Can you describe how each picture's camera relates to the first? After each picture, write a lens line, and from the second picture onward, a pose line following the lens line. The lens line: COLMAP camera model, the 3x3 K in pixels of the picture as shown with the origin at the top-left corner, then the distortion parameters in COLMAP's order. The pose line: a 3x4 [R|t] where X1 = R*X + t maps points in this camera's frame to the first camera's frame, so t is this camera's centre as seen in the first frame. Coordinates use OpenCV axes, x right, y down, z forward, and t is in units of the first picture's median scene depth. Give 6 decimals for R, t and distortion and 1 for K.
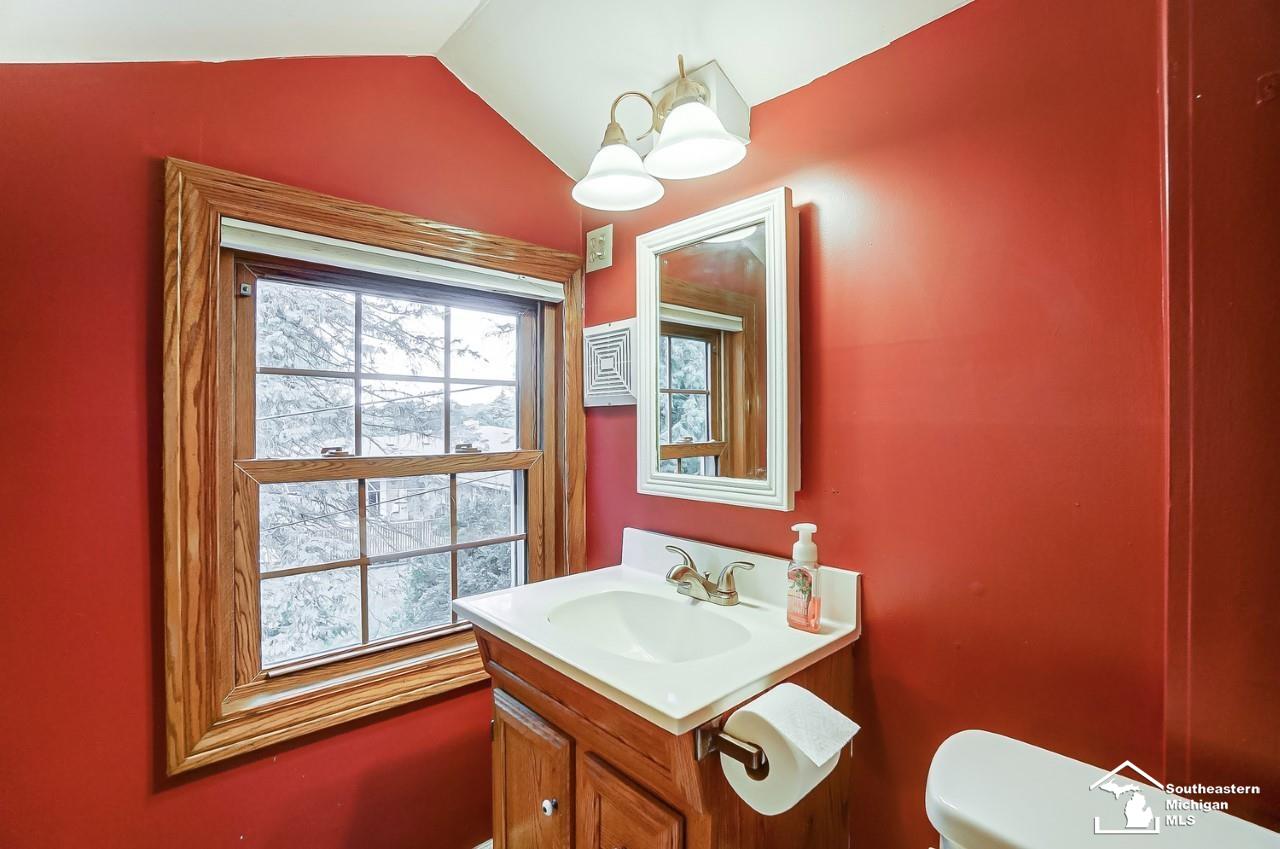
lens RADIAL K [[568.8, 0, 635.7], [0, 568.8, 420.5], [0, 0, 1]] dist [-0.022962, 0.000303]
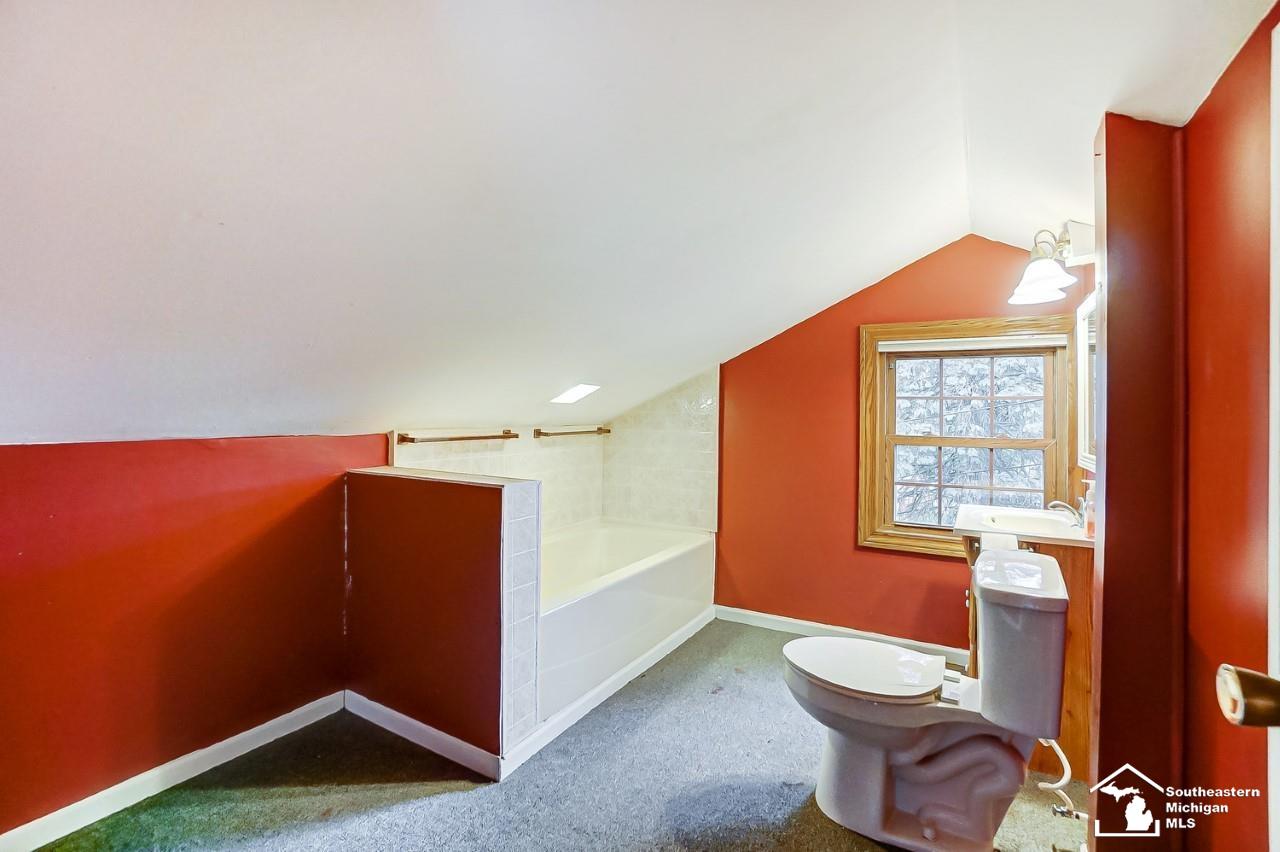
lens RADIAL K [[568.8, 0, 638.0], [0, 568.8, 419.8], [0, 0, 1]] dist [-0.022962, 0.000303]
pose [[0.295566, 0.005446, -0.955307, 1.429960], [-0.007133, 0.999968, 0.003493, 0.001699], [0.955296, 0.005782, 0.295595, -0.839802]]
